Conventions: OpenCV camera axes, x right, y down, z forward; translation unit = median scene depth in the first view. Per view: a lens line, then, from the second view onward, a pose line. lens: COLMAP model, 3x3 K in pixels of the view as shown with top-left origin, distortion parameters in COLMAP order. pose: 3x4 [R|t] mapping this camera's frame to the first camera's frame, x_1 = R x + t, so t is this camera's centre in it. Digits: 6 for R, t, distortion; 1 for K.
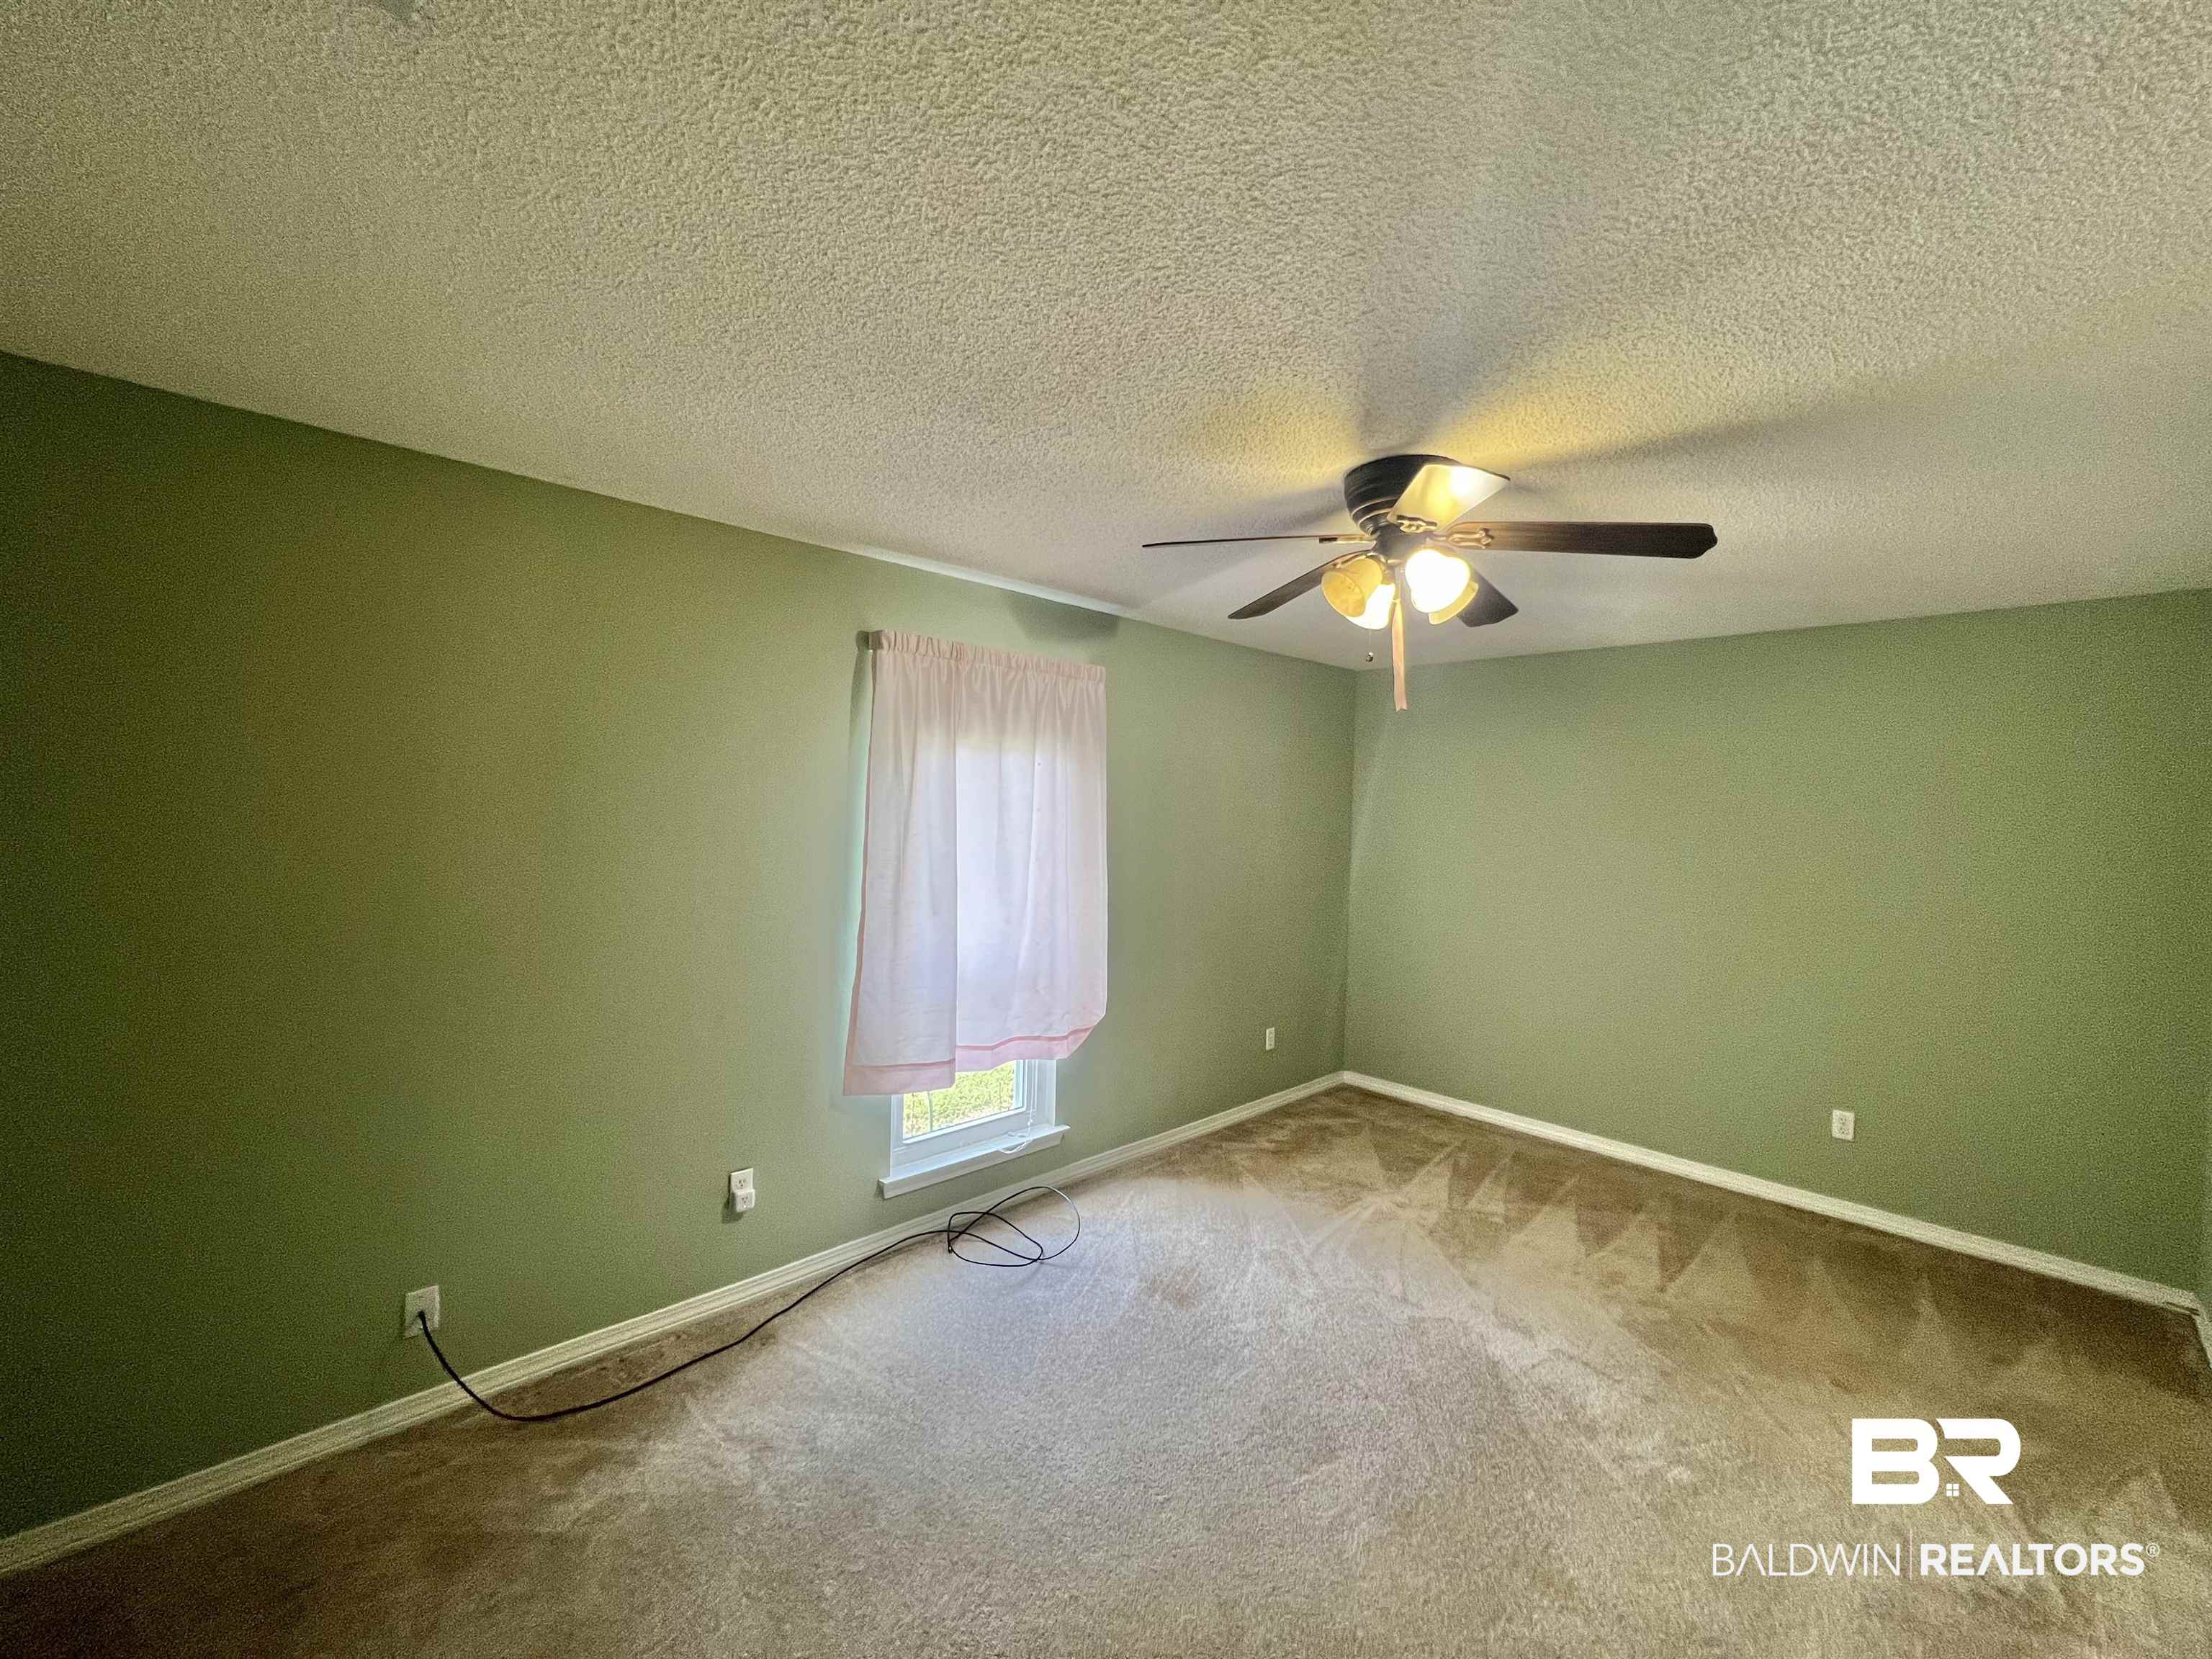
lens RADIAL K [[880.4, 0, 1110.5], [0, 880.4, 823.4], [0, 0, 1]] dist [-0.002297, 0.000677]
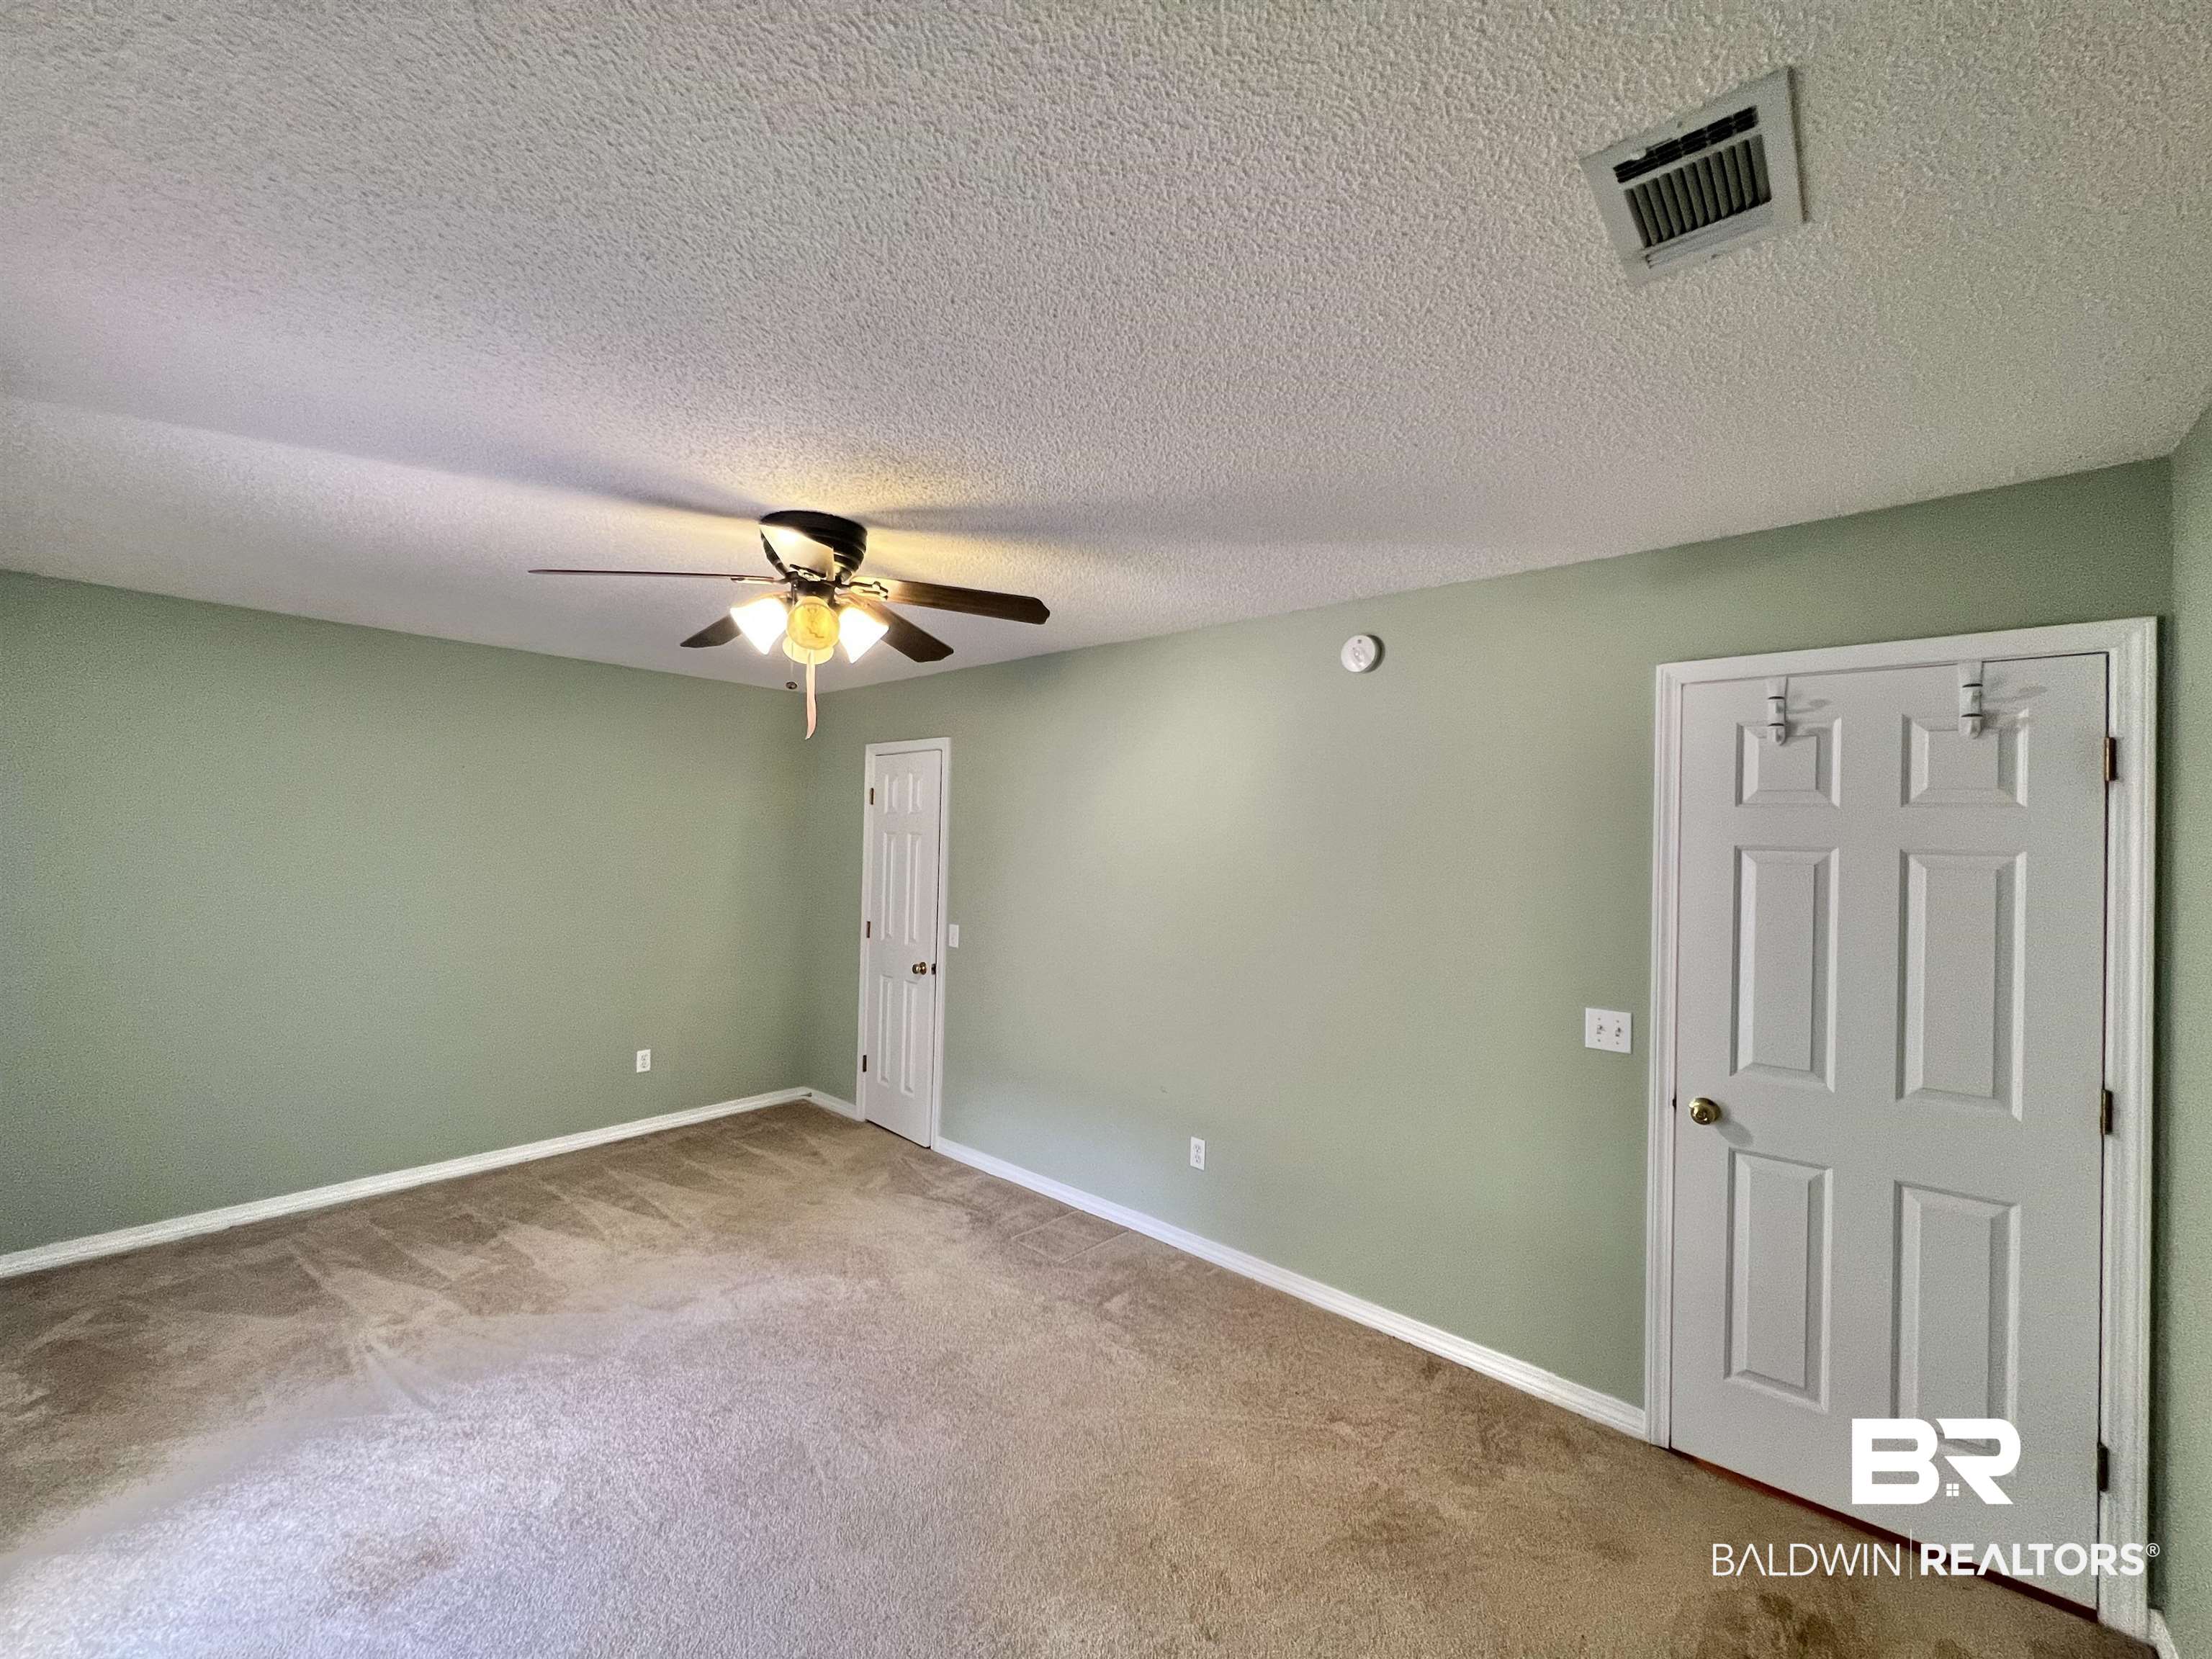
lens RADIAL K [[880.4, 0, 1110.3], [0, 880.4, 826.1], [0, 0, 1]] dist [-0.002297, 0.000677]
pose [[-0.079617, -0.014206, 0.996724, -0.525901], [-0.008747, 0.999870, 0.013552, -0.019417], [-0.996787, -0.007639, -0.079731, 0.474294]]
